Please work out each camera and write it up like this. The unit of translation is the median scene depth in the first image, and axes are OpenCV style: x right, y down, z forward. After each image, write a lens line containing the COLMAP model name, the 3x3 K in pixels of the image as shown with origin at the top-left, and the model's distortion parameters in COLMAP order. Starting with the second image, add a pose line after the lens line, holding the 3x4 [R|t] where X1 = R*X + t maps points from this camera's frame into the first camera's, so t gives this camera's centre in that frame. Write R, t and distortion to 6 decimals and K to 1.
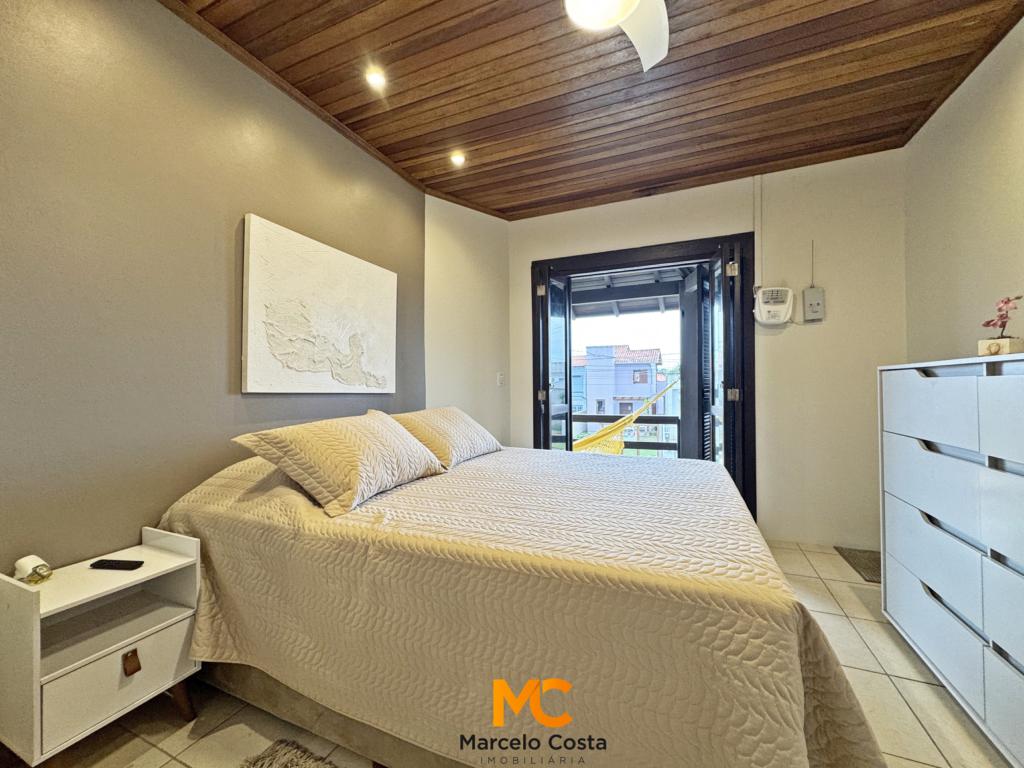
lens RADIAL K [[408.5, 0, 507.4], [0, 408.5, 382.7], [0, 0, 1]] dist [-0.001890, 0.000410]
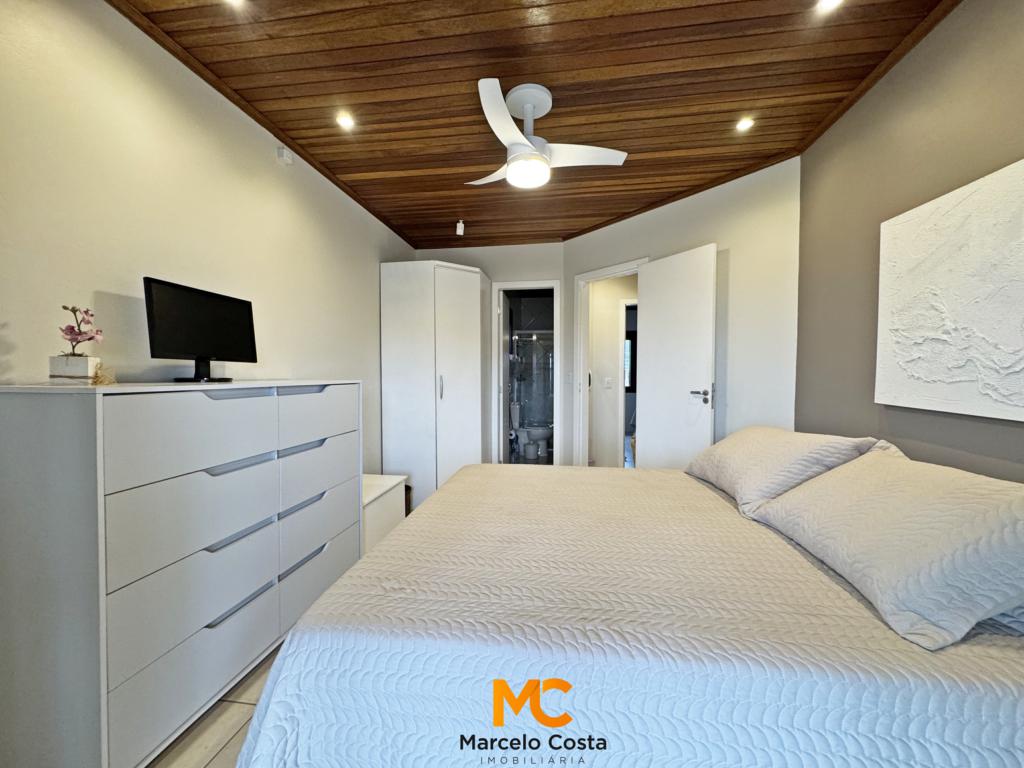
lens RADIAL K [[408.5, 0, 511.5], [0, 408.5, 383.1], [0, 0, 1]] dist [-0.001890, 0.000410]
pose [[-0.961720, 0.013101, -0.273719, 0.474252], [0.010535, 0.999886, 0.010844, -0.042265], [0.273830, 0.007545, -0.961748, 1.568605]]
